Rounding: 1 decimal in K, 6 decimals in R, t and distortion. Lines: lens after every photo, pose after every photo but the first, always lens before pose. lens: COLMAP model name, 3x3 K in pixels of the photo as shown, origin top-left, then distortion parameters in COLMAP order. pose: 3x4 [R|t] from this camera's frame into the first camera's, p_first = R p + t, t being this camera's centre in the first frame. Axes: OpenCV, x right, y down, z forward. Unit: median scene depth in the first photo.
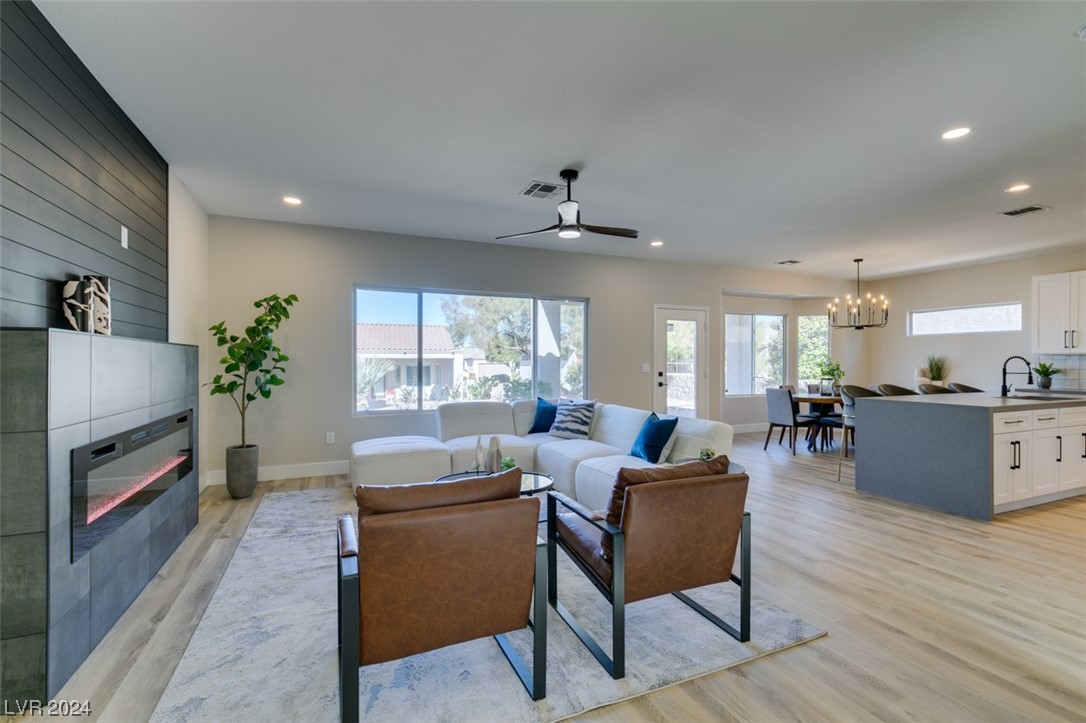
lens RADIAL K [[487.8, 0, 543.0], [0, 487.8, 361.5], [0, 0, 1]] dist [0.005522, 0.000051]
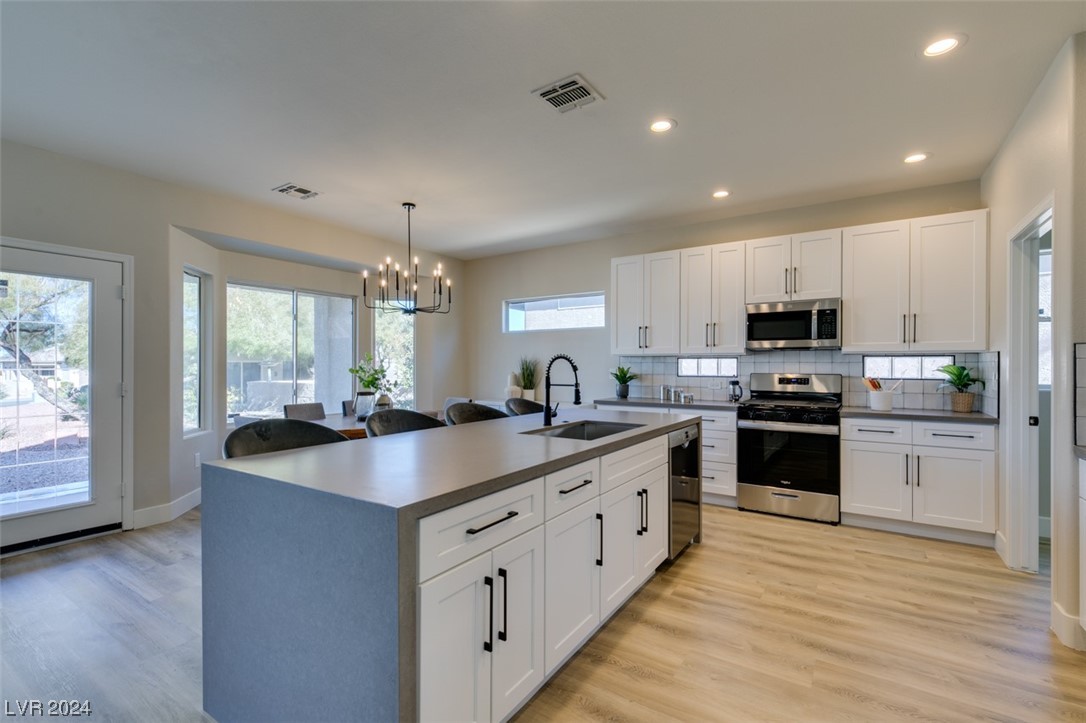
lens RADIAL K [[487.1, 0, 541.5], [0, 487.1, 364.3], [0, 0, 1]] dist [0.003885, -0.001359]
pose [[0.840172, 0.000422, 0.542320, 0.469066], [0.000995, 0.999997, -0.002320, 0.000820], [-0.542319, 0.002488, 0.840169, 0.394003]]
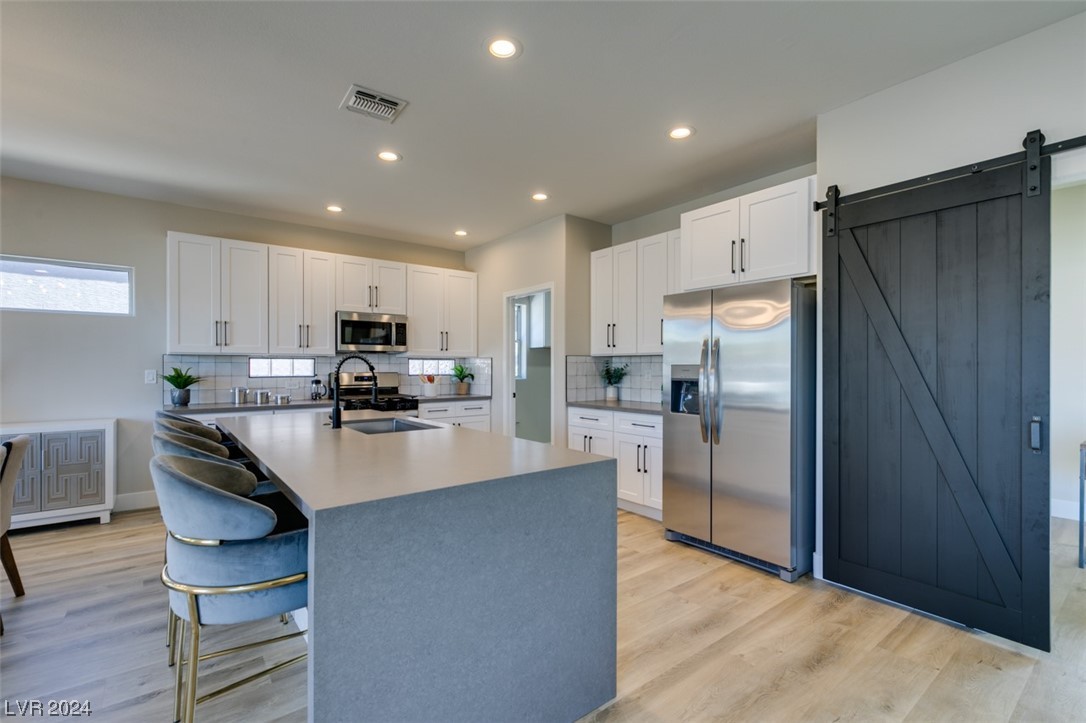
lens RADIAL K [[484.4, 0, 543.3], [0, 484.4, 367.1], [0, 0, 1]] dist [0.002333, -0.000125]
pose [[-0.245846, -0.002938, 0.969305, 0.268692], [0.001432, 0.999993, 0.003394, 0.001160], [-0.969308, 0.002222, -0.245840, 0.680158]]
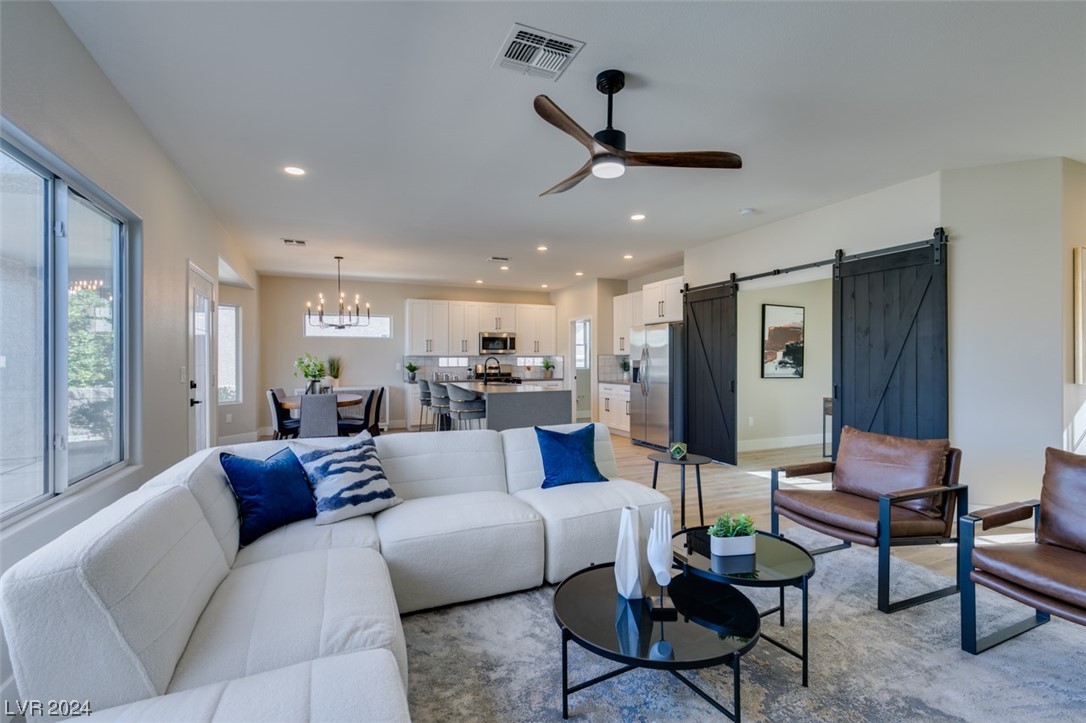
lens RADIAL K [[484.4, 0, 543.3], [0, 484.4, 367.1], [0, 0, 1]] dist [0.002333, -0.000125]
pose [[-0.008093, -0.014934, 0.999856, -0.348836], [0.005064, 0.999875, 0.014976, -0.001357], [-0.999954, 0.005184, -0.008017, 0.630835]]
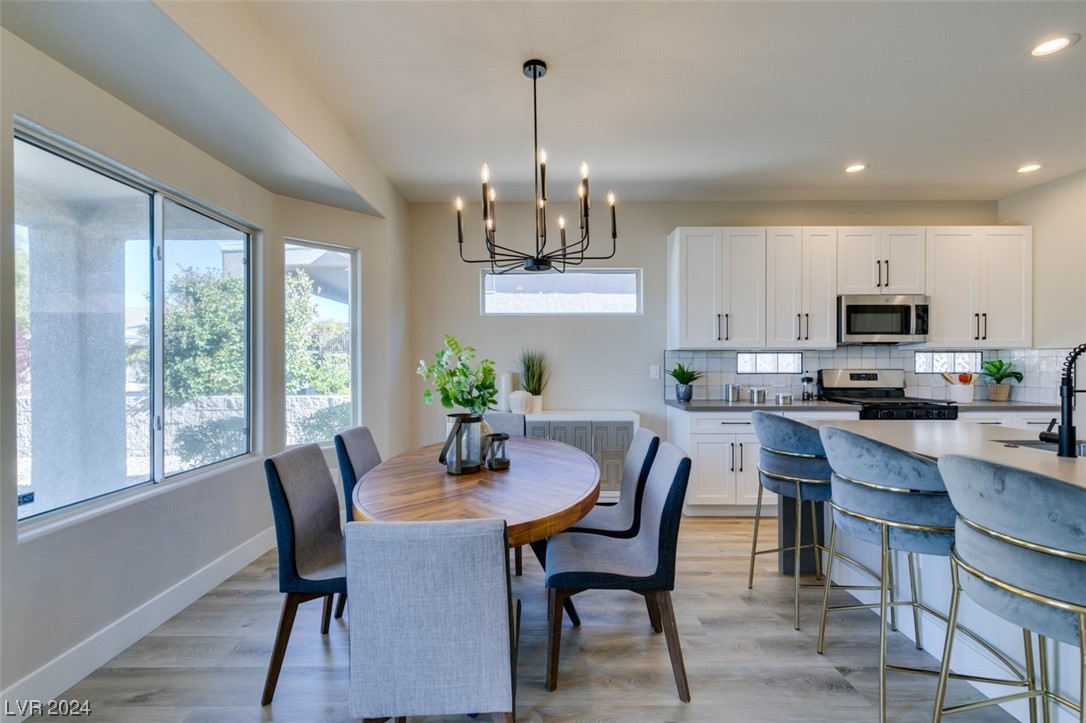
lens RADIAL K [[487.1, 0, 541.5], [0, 487.1, 364.3], [0, 0, 1]] dist [0.003885, -0.001359]
pose [[0.399949, -0.006157, 0.916517, 0.345820], [0.004022, 0.999980, 0.004963, 0.000834], [-0.916529, 0.001702, 0.399965, 0.903306]]
